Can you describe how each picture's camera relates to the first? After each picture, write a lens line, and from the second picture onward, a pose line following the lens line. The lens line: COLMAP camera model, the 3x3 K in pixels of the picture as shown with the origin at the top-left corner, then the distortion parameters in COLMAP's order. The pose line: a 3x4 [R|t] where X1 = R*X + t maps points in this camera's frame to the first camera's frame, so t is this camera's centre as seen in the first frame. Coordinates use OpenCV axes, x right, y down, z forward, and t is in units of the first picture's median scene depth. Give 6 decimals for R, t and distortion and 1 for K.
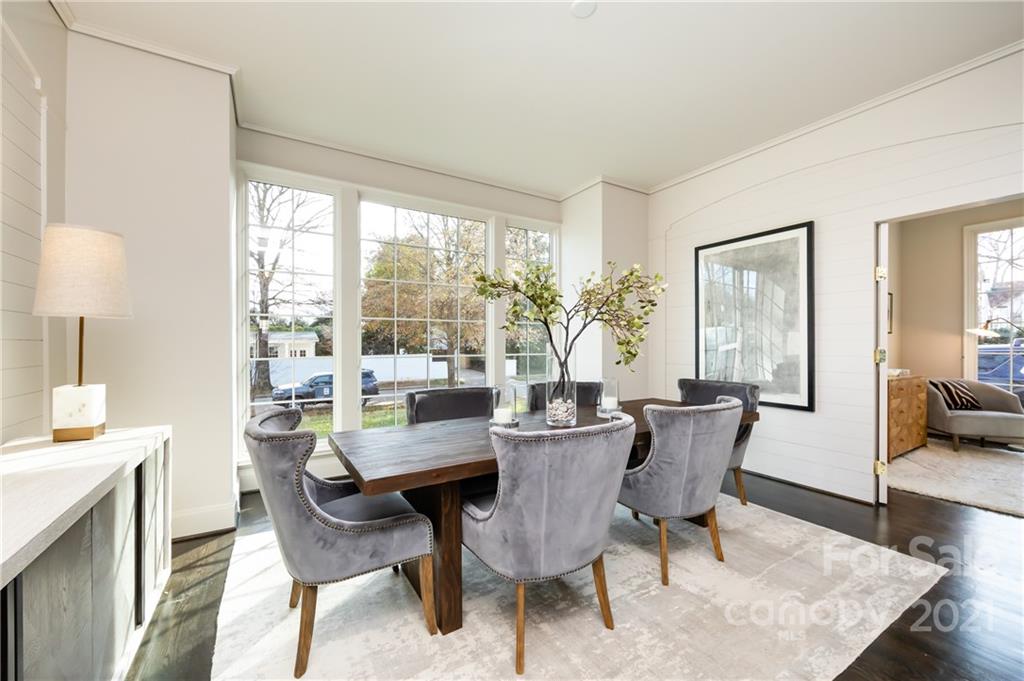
lens RADIAL K [[402.5, 0, 513.7], [0, 402.5, 339.4], [0, 0, 1]] dist [-0.004077, -0.000814]
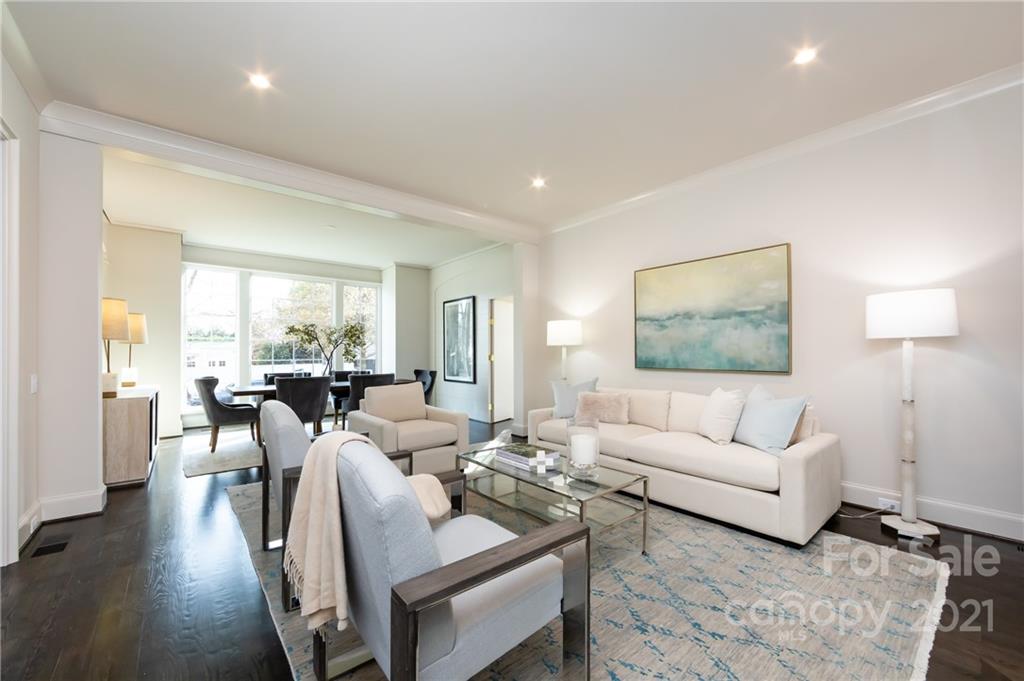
lens RADIAL K [[402.5, 0, 509.7], [0, 402.5, 350.2], [0, 0, 1]] dist [-0.004077, -0.000814]
pose [[0.990599, 0.000112, 0.136796, 0.620353], [-0.000129, 1.000000, 0.000112, -0.001891], [-0.136796, -0.000128, 0.990599, -1.135522]]
